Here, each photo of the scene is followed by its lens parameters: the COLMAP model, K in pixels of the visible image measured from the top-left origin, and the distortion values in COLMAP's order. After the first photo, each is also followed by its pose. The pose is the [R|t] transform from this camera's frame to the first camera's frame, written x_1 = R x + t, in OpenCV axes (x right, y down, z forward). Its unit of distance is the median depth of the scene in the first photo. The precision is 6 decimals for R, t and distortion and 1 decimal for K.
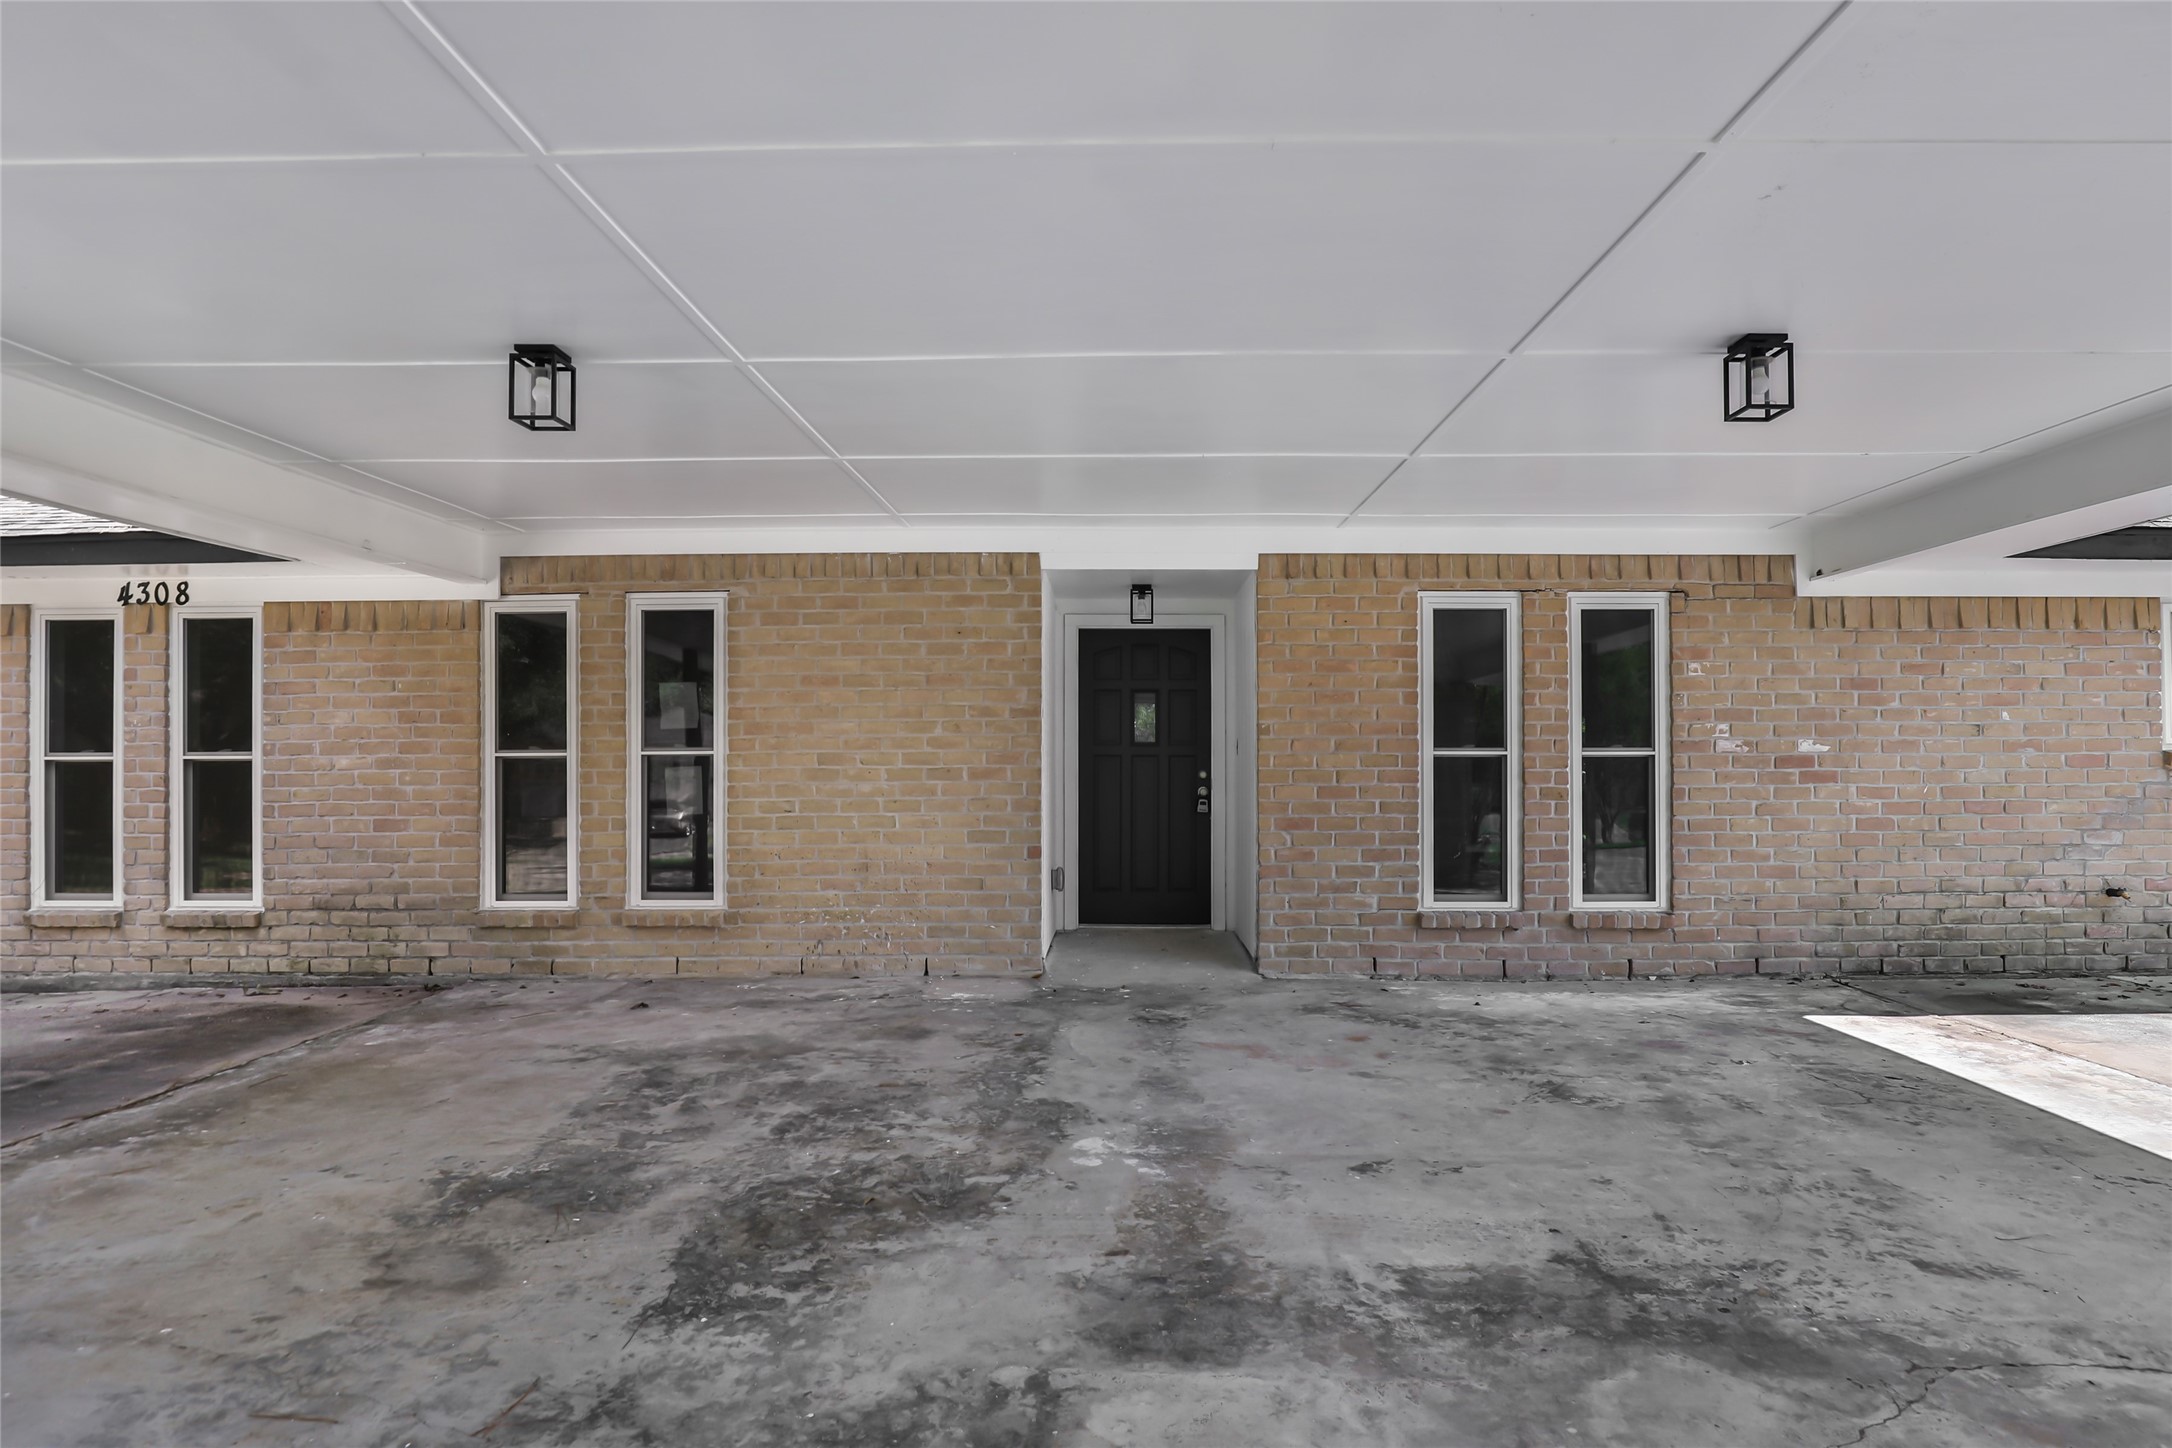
lens RADIAL K [[1114.2, 0, 1077.0], [0, 1114.2, 762.0], [0, 0, 1]] dist [-0.029515, 0.002627]
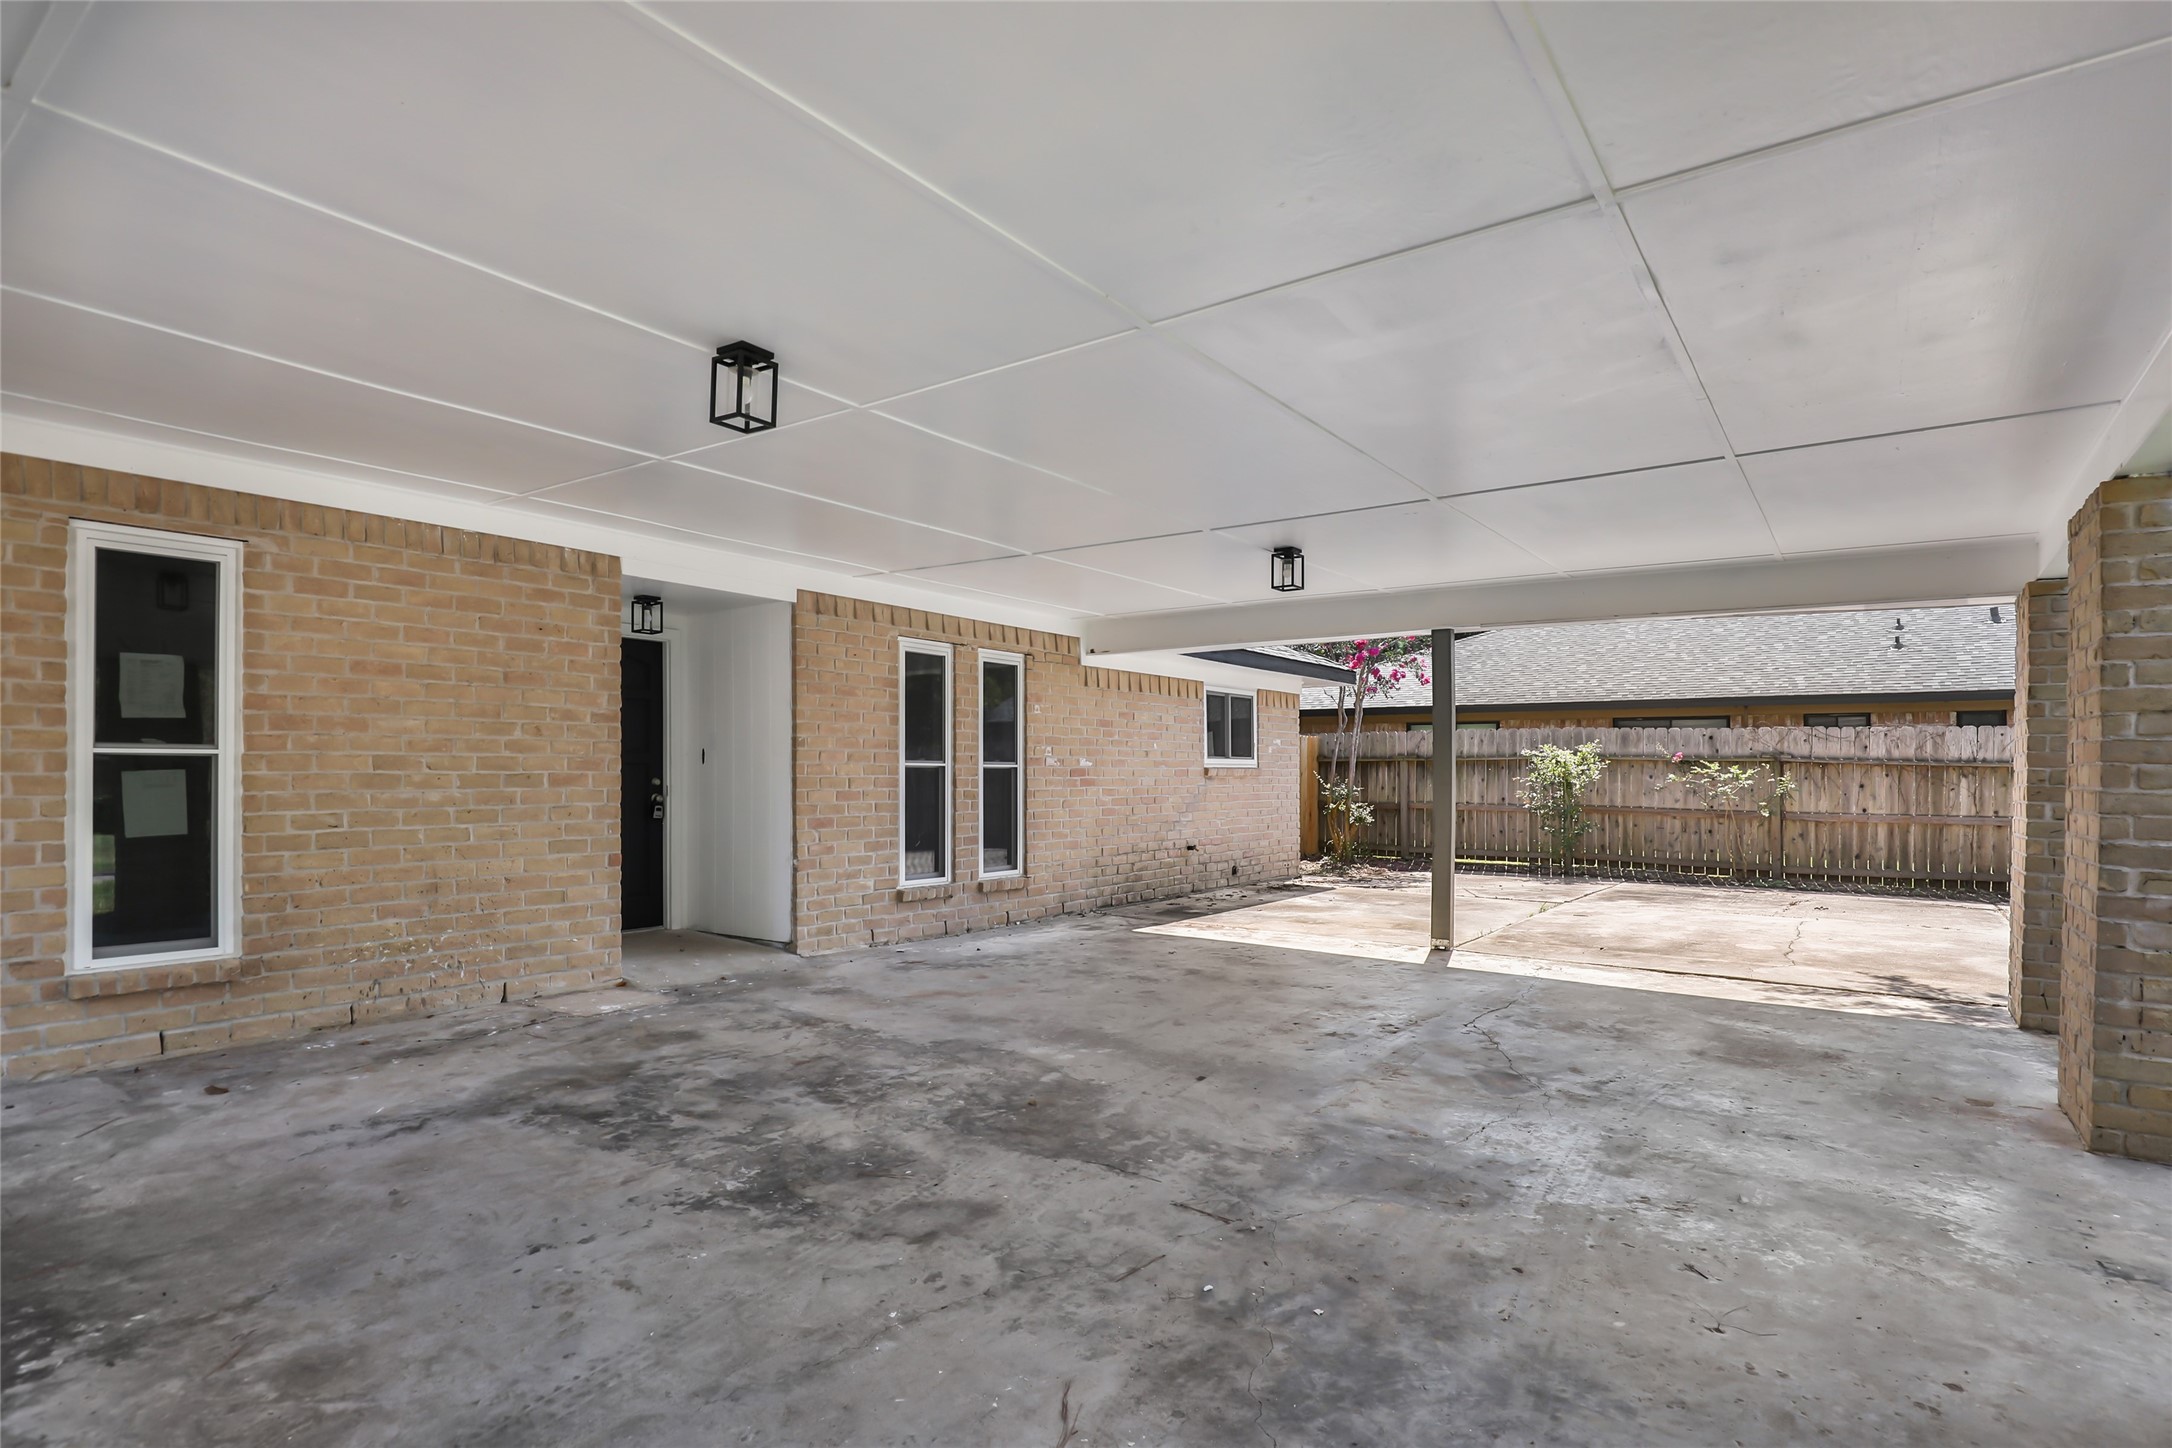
lens RADIAL K [[1114.2, 0, 1086.9], [0, 1114.2, 769.6], [0, 0, 1]] dist [-0.029515, 0.002627]
pose [[0.581010, 0.008191, 0.813855, -0.598624], [-0.007301, 0.999962, -0.004852, 0.002986], [-0.813863, -0.003123, 0.581048, 0.089388]]
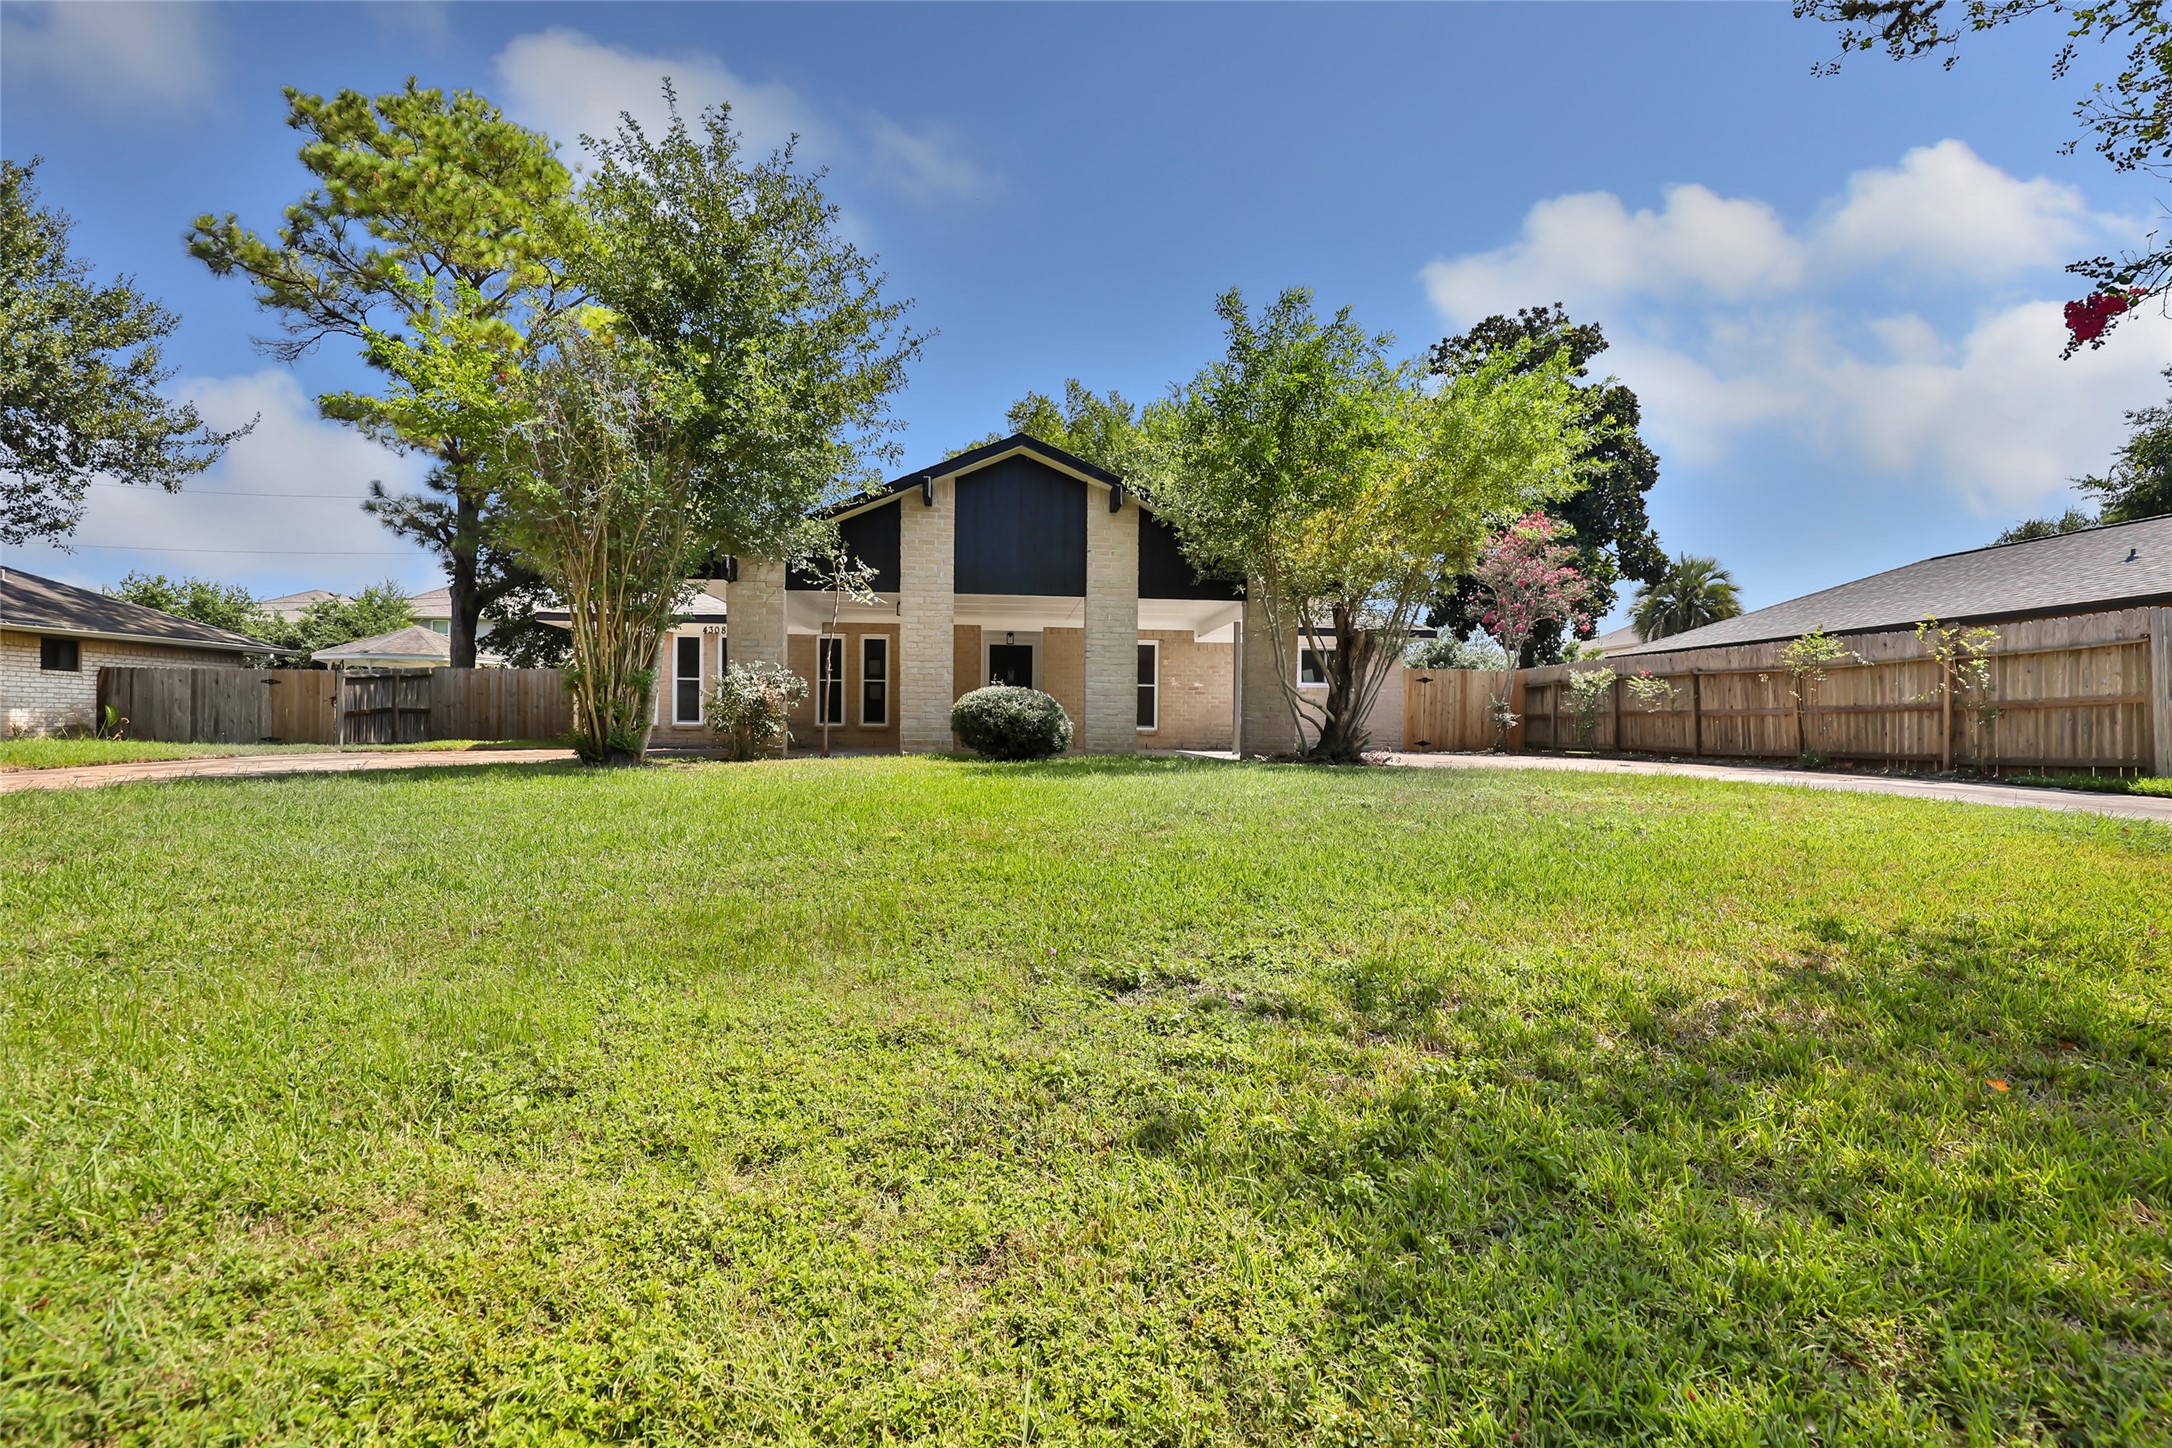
lens RADIAL K [[1114.2, 0, 1086.1], [0, 1114.2, 729.8], [0, 0, 1]] dist [-0.029515, 0.002627]
pose [[0.995350, 0.013927, 0.095313, -0.033995], [-0.013859, 0.999903, -0.001381, 0.141756], [-0.095323, 0.000054, 0.995446, -2.540937]]
